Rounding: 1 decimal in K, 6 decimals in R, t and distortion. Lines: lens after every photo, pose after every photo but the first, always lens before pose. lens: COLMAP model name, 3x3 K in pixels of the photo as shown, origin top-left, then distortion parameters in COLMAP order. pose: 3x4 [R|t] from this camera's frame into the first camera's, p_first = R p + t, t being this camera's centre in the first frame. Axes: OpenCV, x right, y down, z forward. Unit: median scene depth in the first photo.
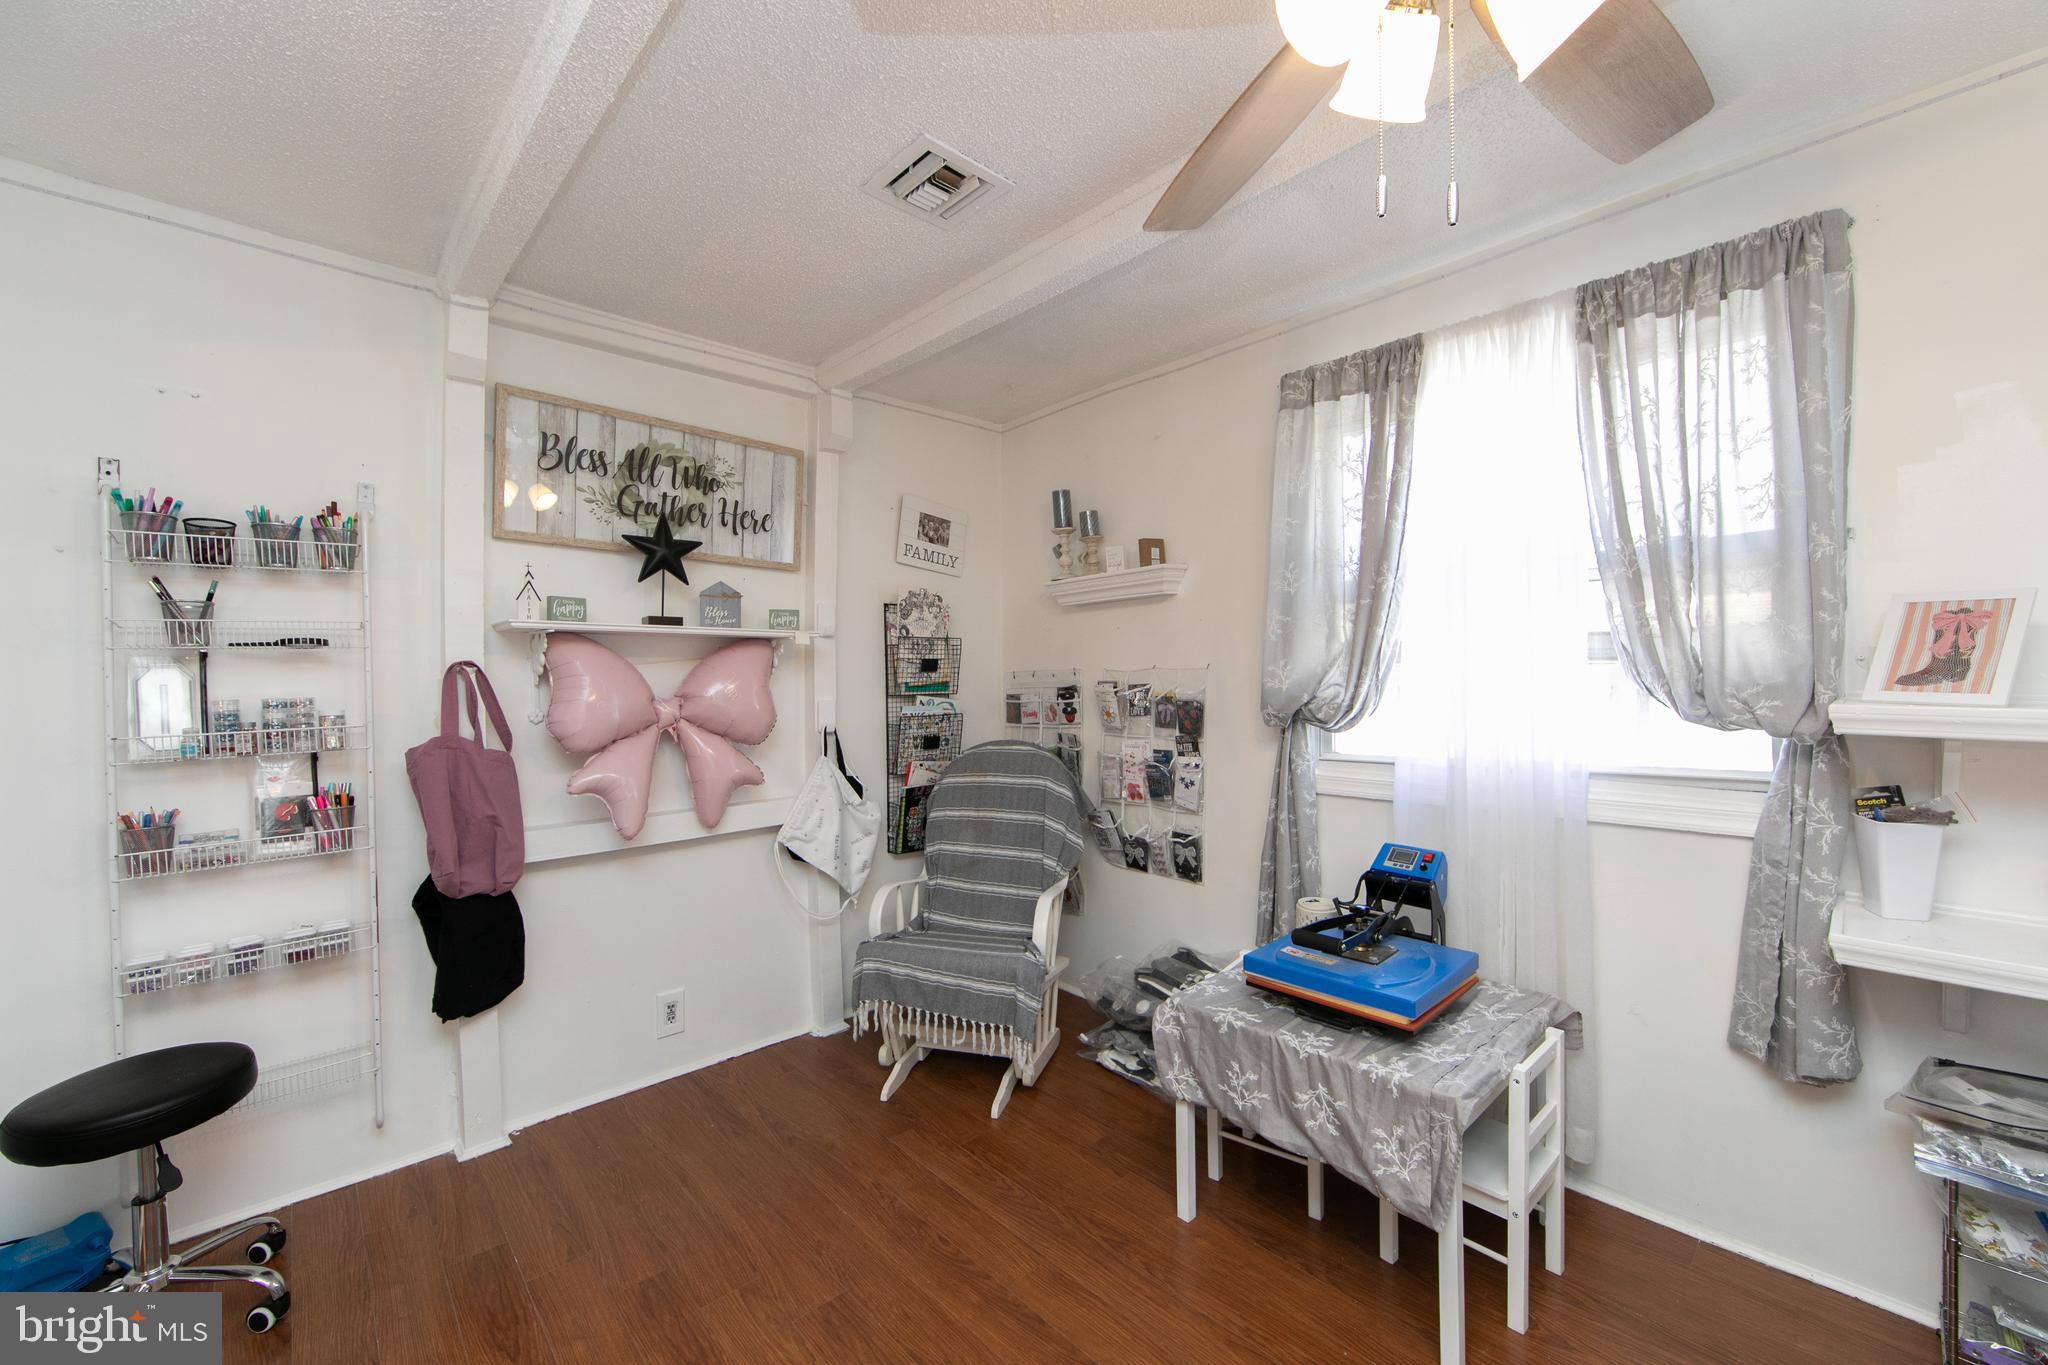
lens RADIAL K [[806.2, 0, 1029.3], [0, 806.2, 681.2], [0, 0, 1]] dist [-0.001521, -0.000286]
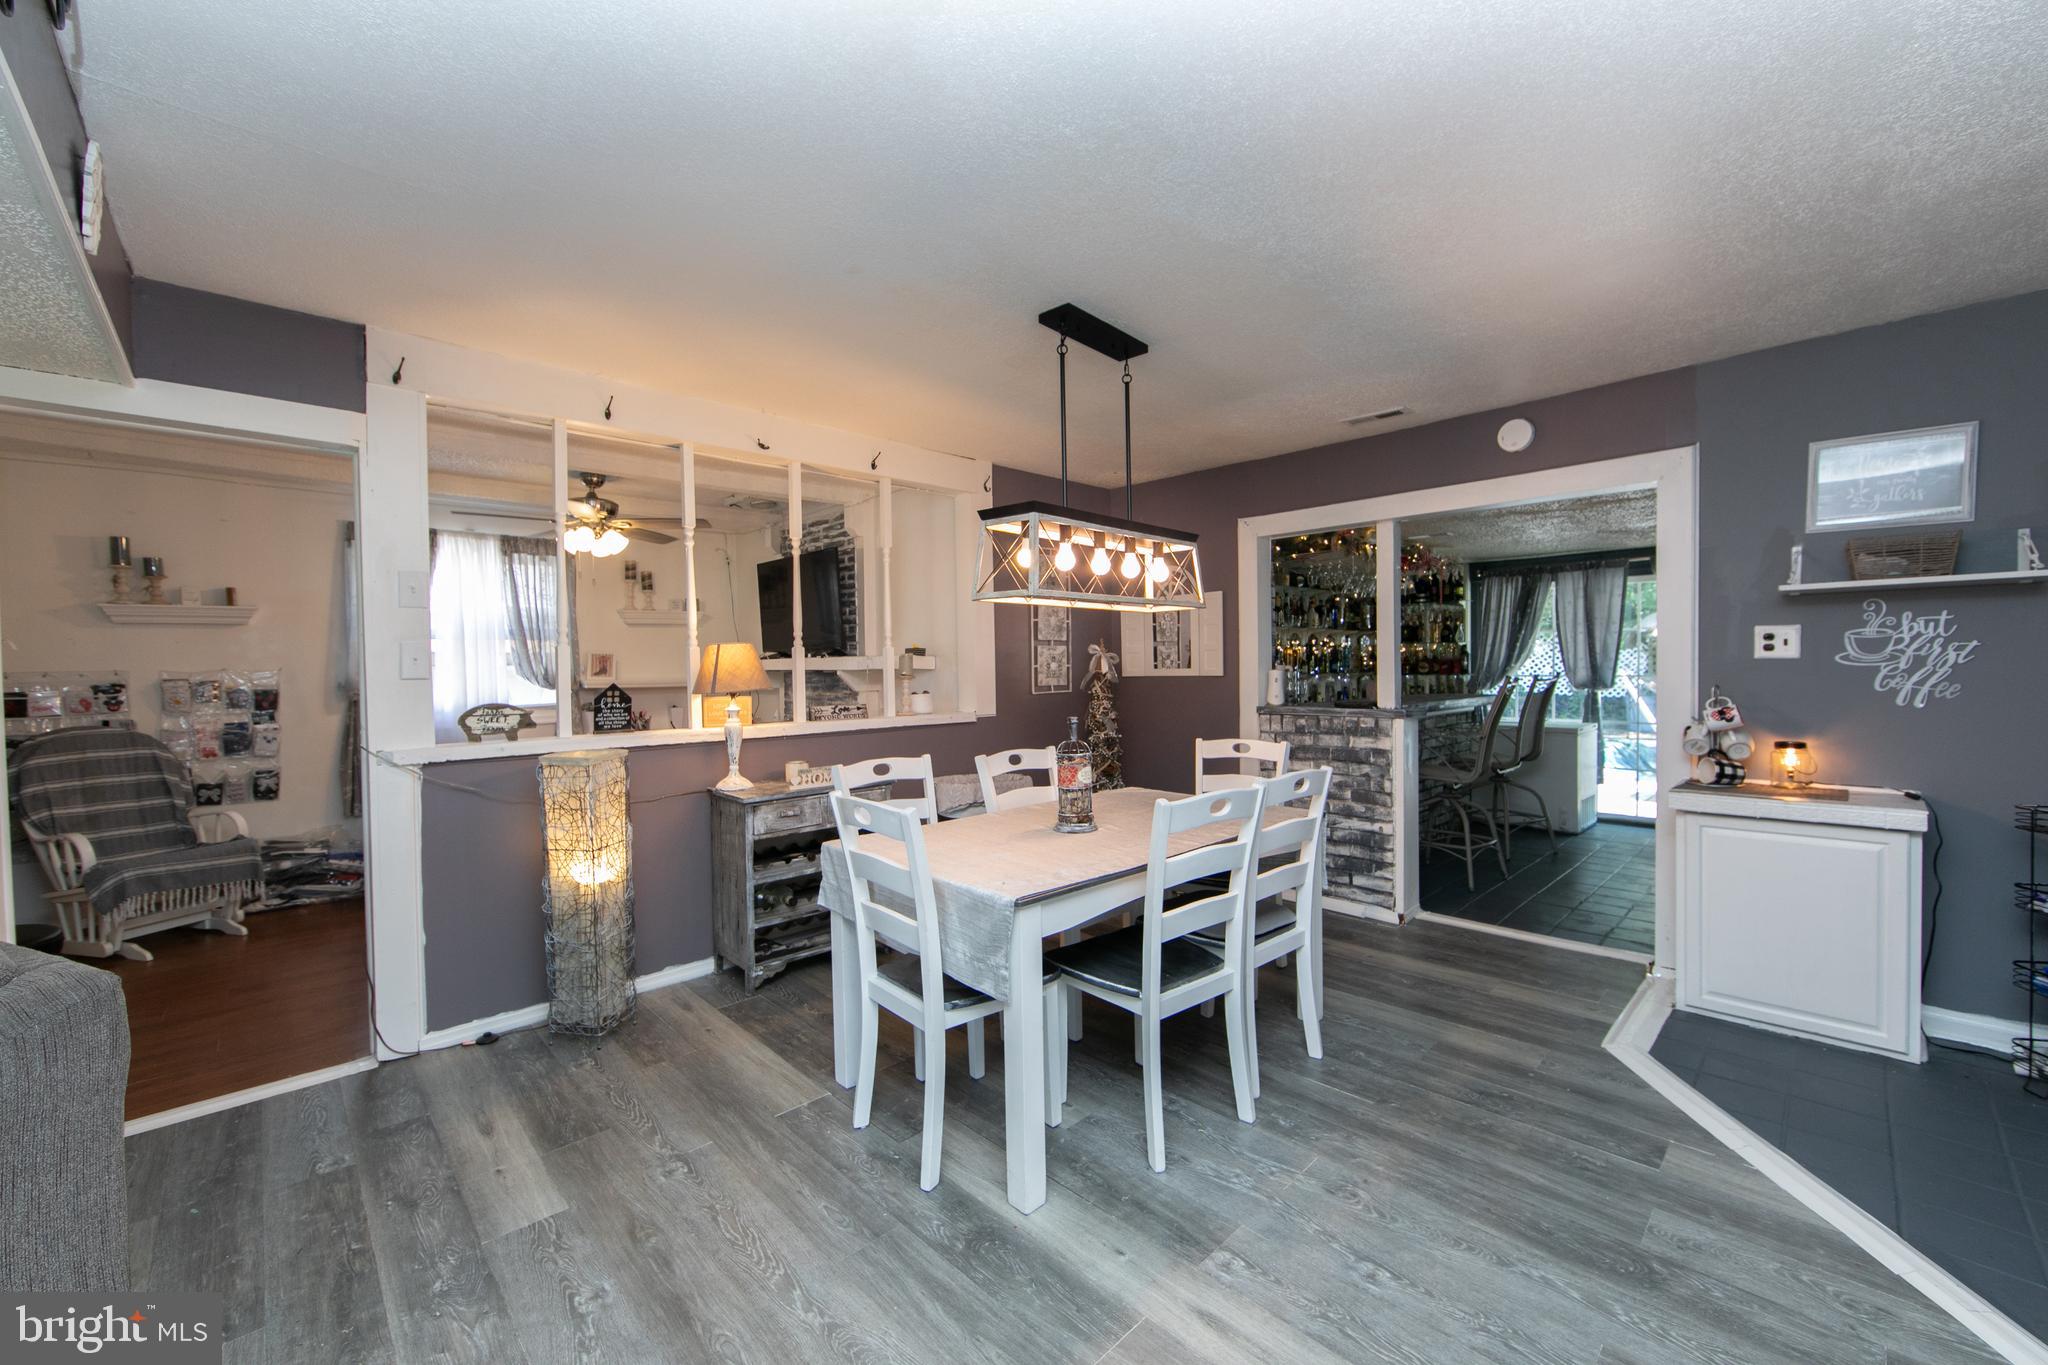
lens RADIAL K [[806.2, 0, 1024.1], [0, 806.2, 680.8], [0, 0, 1]] dist [-0.001521, -0.000286]
pose [[-0.022513, -0.006342, 0.999726, -1.482121], [0.018163, 0.999812, 0.006751, 0.022437], [-0.999582, 0.018310, -0.022393, -0.511310]]
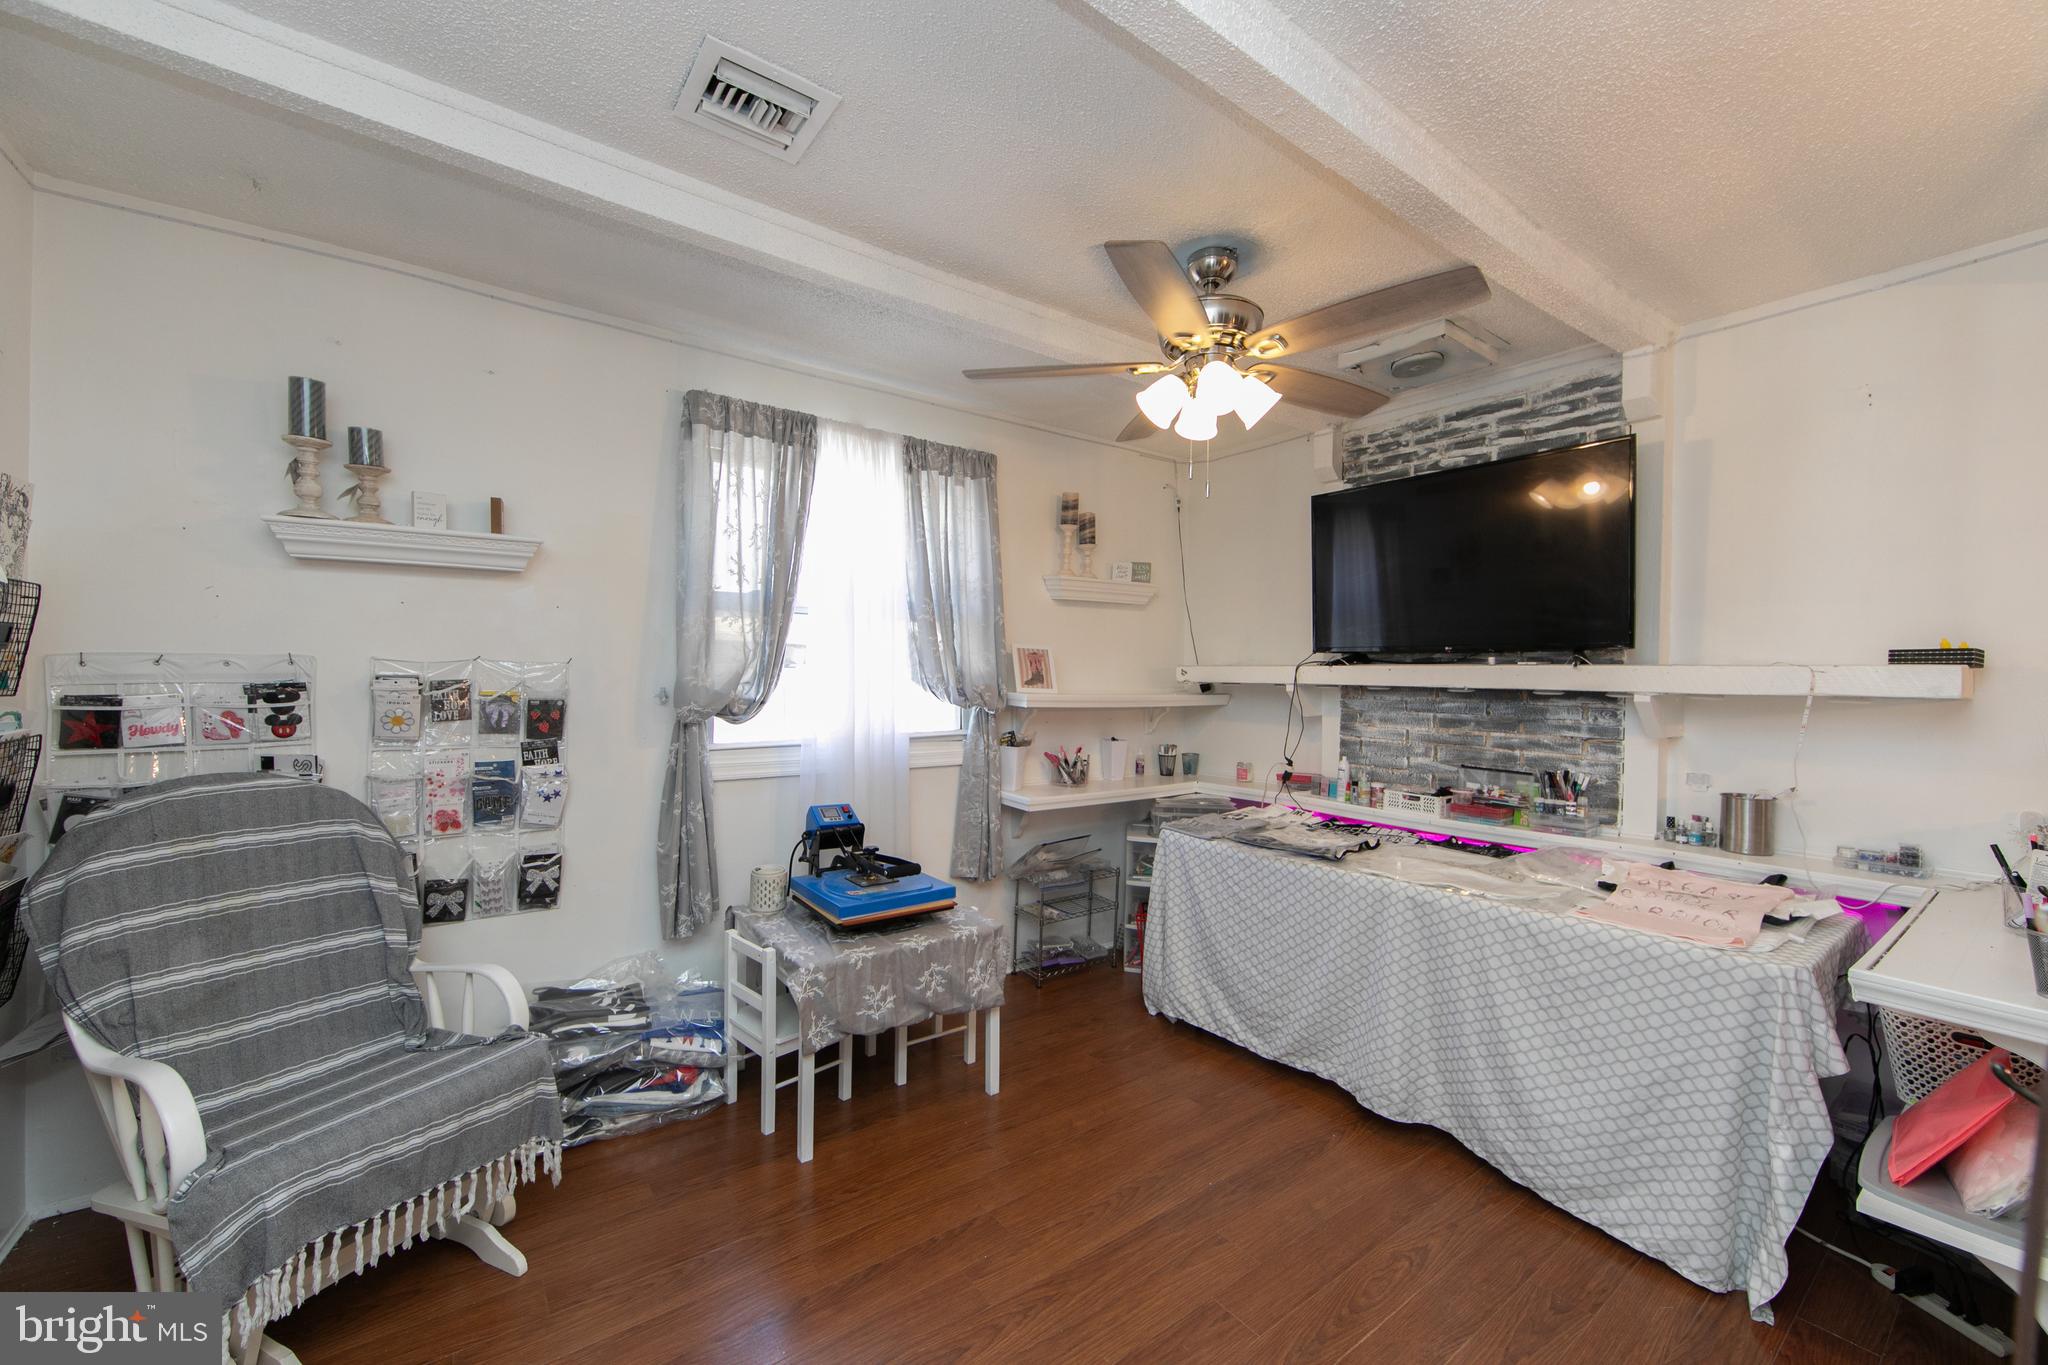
lens RADIAL K [[806.2, 0, 1025.4], [0, 806.2, 676.8], [0, 0, 1]] dist [-0.001521, -0.000286]
pose [[0.111427, 0.009464, 0.993728, -0.604284], [-0.012438, 0.999890, -0.008128, 0.000373], [-0.993695, -0.011455, 0.111533, 0.394536]]
